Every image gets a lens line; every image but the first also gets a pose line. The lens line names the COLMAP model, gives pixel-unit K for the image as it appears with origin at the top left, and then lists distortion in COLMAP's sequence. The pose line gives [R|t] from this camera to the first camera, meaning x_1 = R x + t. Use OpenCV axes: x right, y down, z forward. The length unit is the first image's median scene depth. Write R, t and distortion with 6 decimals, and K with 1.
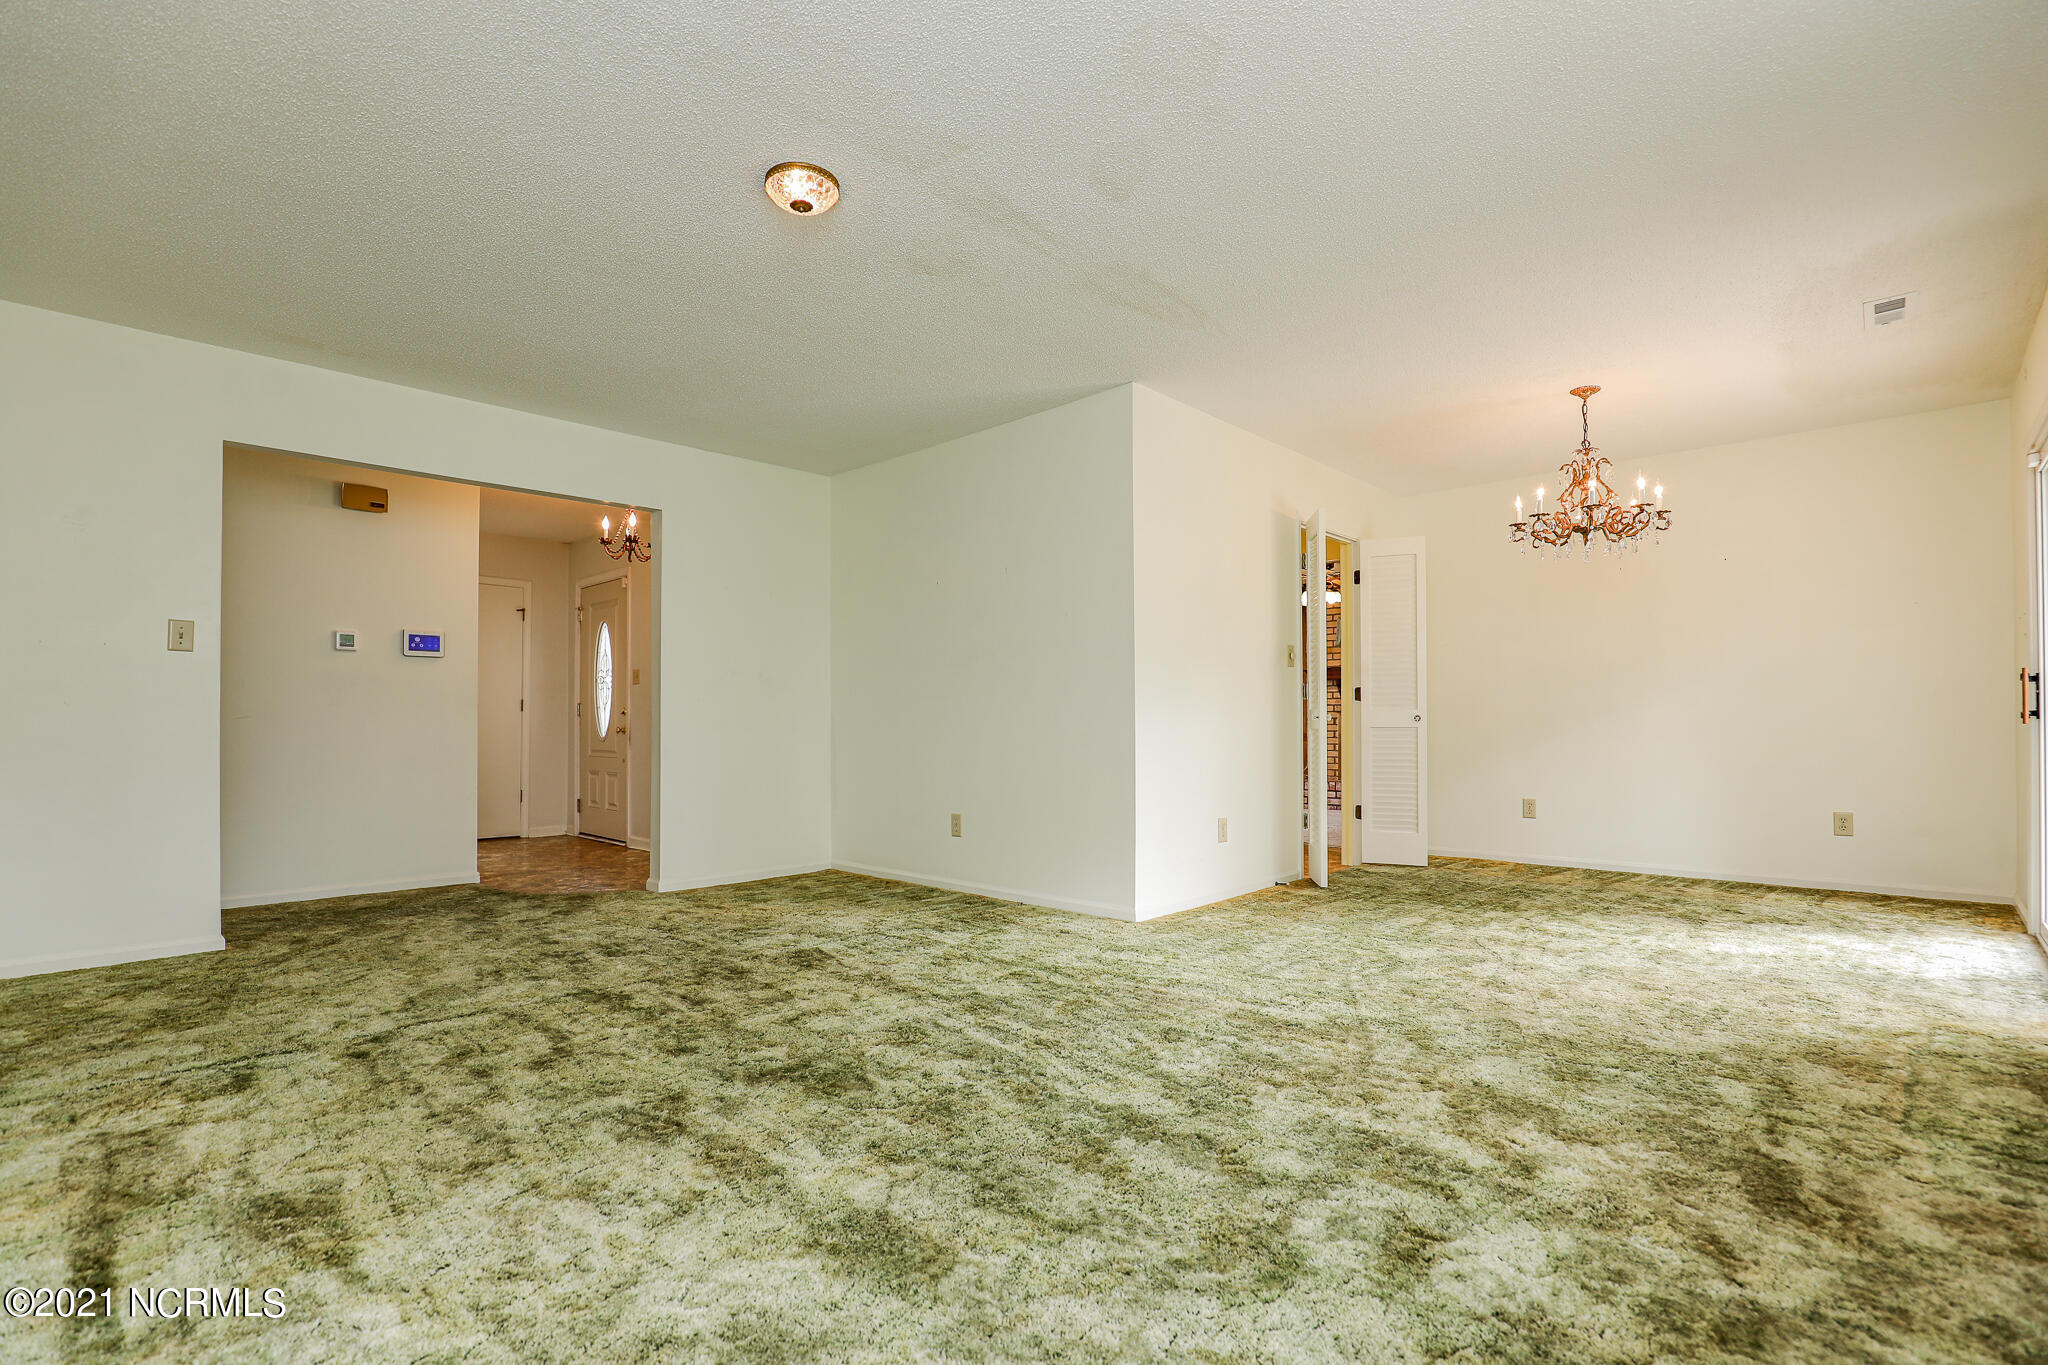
lens RADIAL K [[963.1, 0, 1027.4], [0, 963.1, 716.8], [0, 0, 1]] dist [-0.011669, 0.000552]
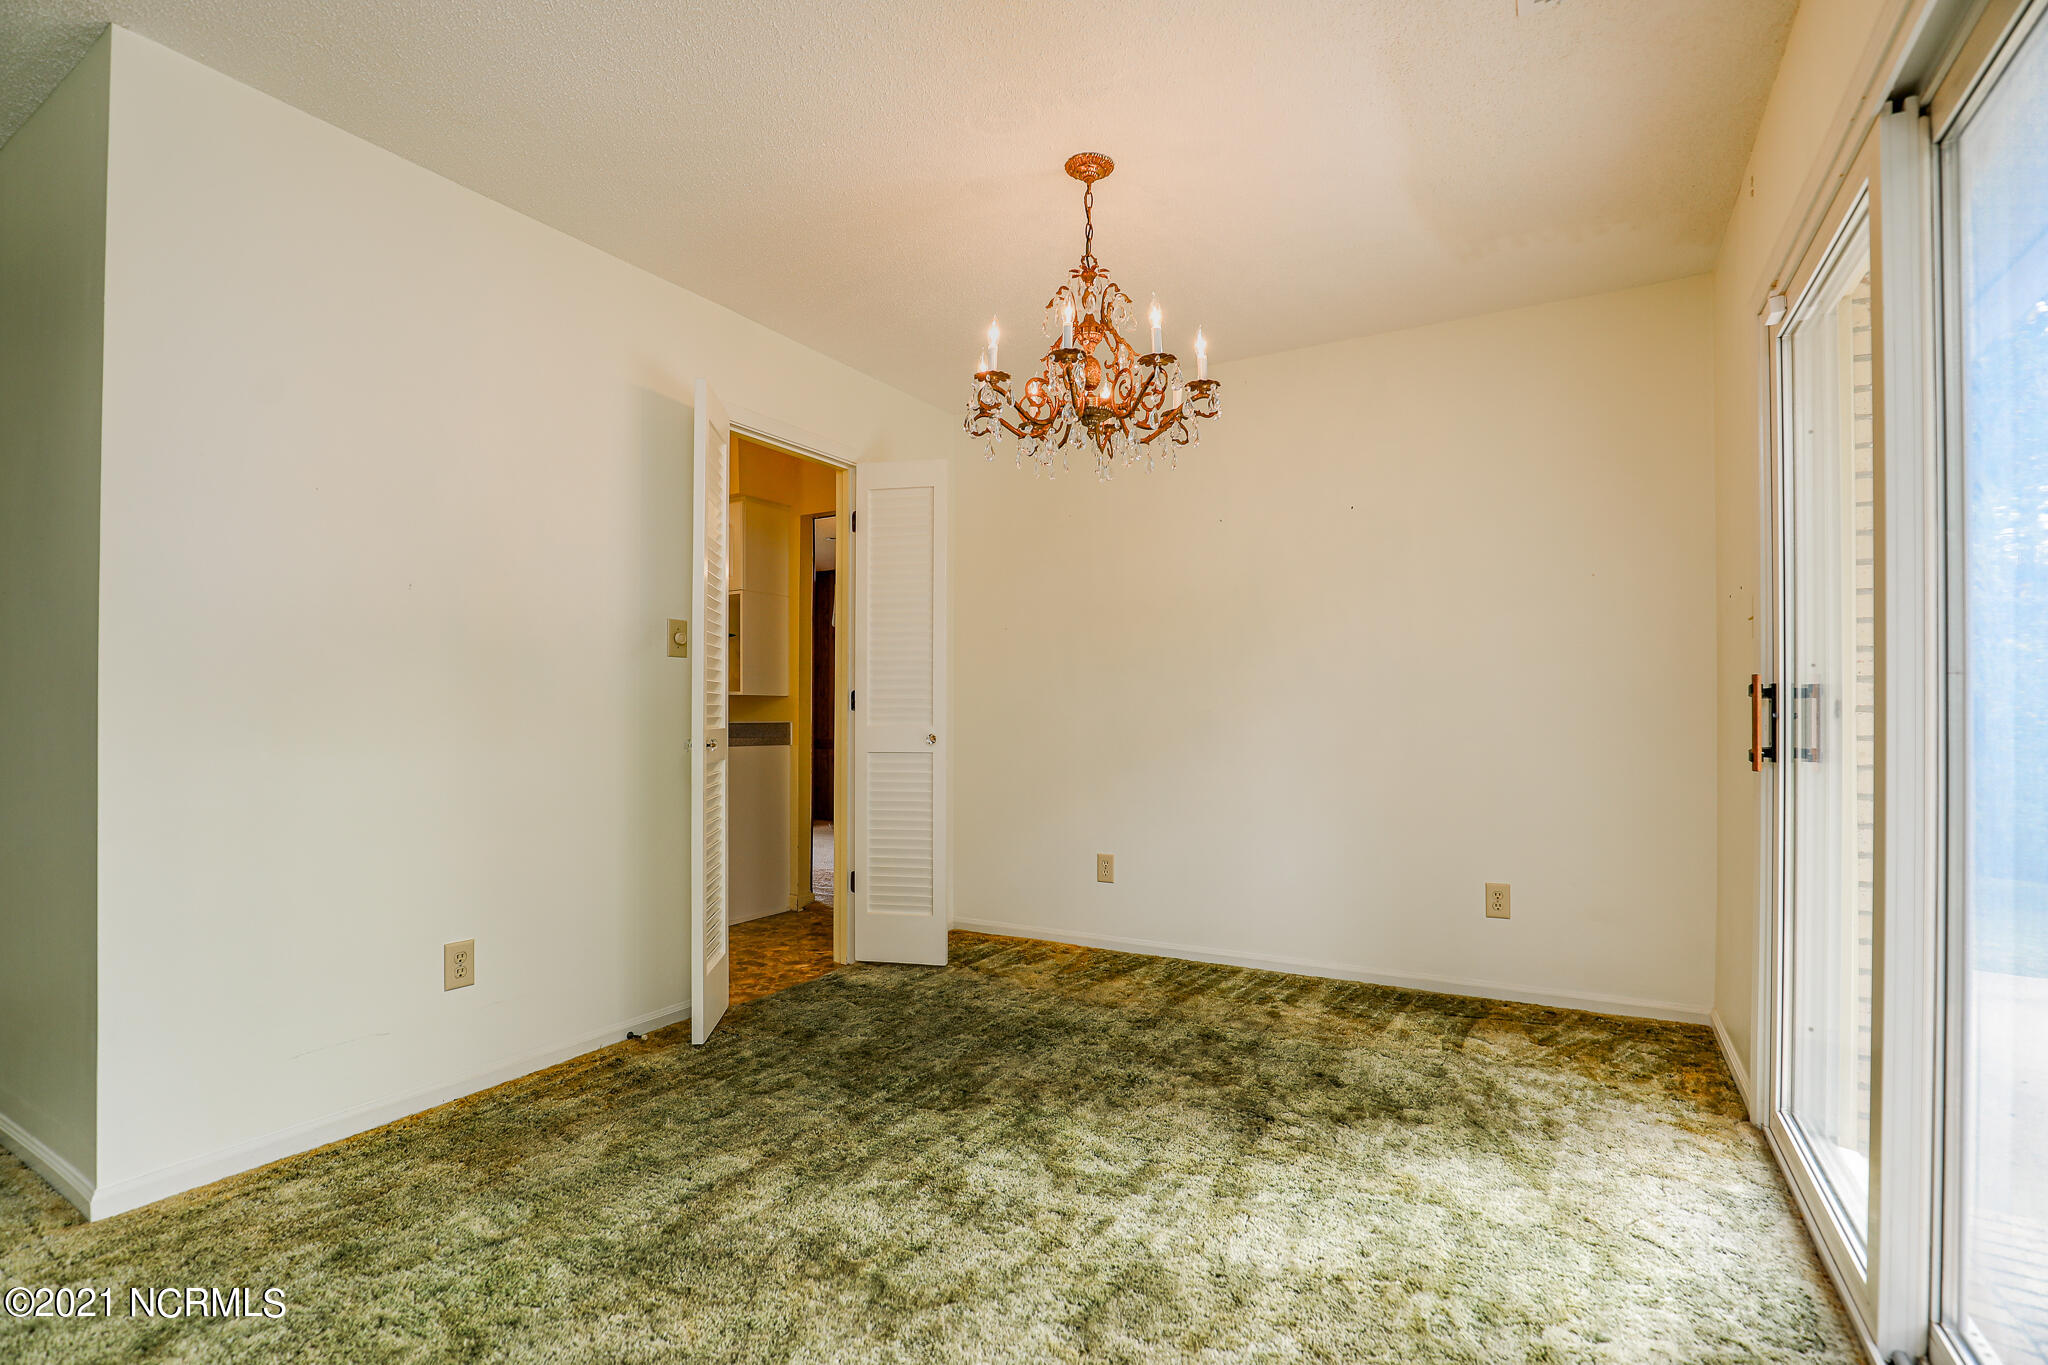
lens RADIAL K [[938.0, 0, 1024.1], [0, 938.0, 715.7], [0, 0, 1]] dist [-0.030472, -0.000002]
pose [[0.977458, 0.000425, 0.211131, 0.431396], [-0.002687, 0.999942, 0.010431, -0.027078], [-0.211115, -0.010763, 0.977402, 0.477420]]
